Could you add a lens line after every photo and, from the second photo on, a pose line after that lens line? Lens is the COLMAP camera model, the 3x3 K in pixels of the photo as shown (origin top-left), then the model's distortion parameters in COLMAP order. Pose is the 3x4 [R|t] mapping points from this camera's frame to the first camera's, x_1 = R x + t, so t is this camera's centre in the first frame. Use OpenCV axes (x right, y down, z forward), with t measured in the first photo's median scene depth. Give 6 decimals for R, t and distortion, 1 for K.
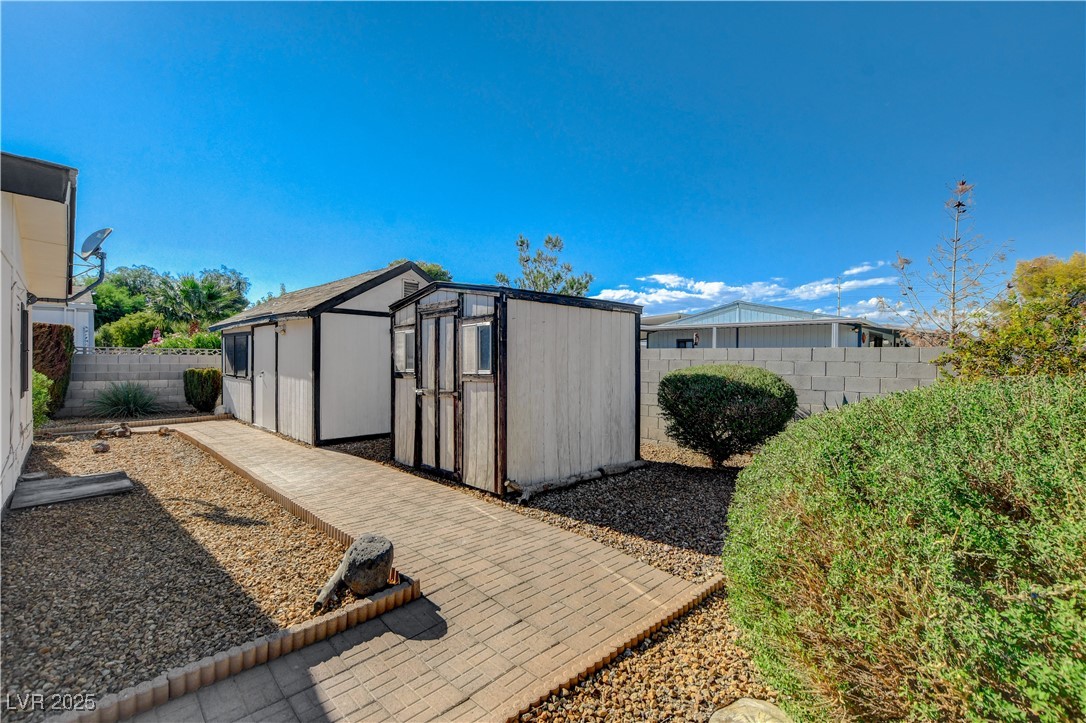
lens RADIAL K [[488.6, 0, 549.5], [0, 488.6, 362.6], [0, 0, 1]] dist [-0.032221, -0.000082]
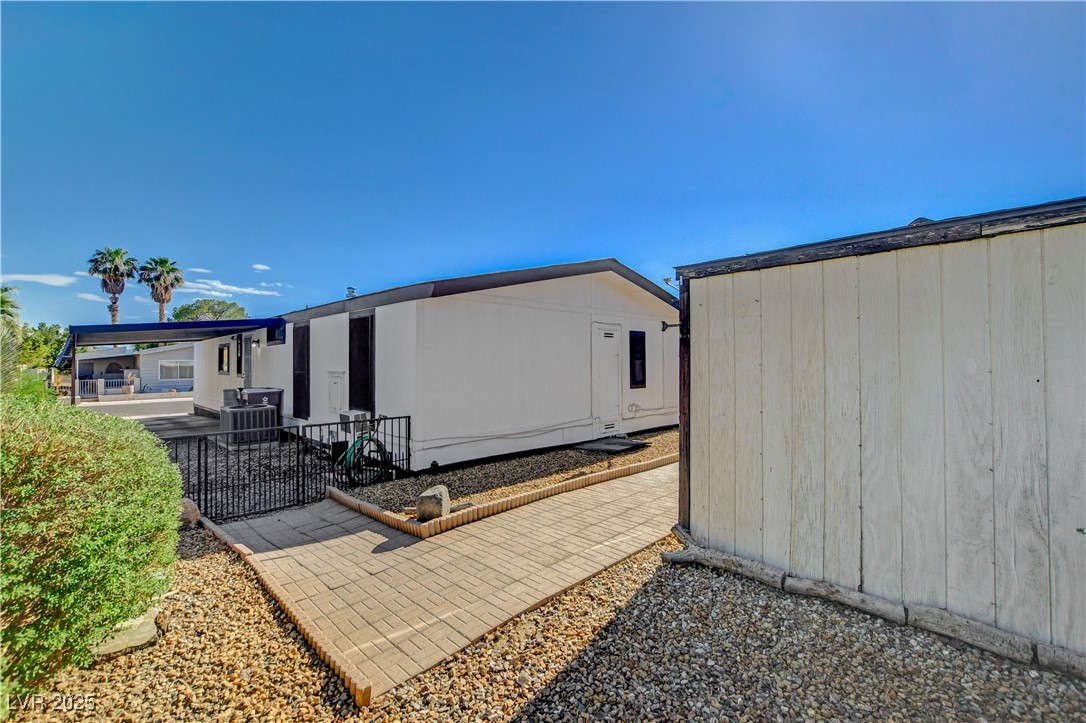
lens RADIAL K [[488.6, 0, 549.5], [0, 488.6, 362.6], [0, 0, 1]] dist [-0.032221, -0.000082]
pose [[-0.014554, -0.010137, -0.999843, 0.742172], [0.003388, 0.999942, -0.010187, 0.000859], [0.999888, -0.003536, -0.014519, 0.924498]]
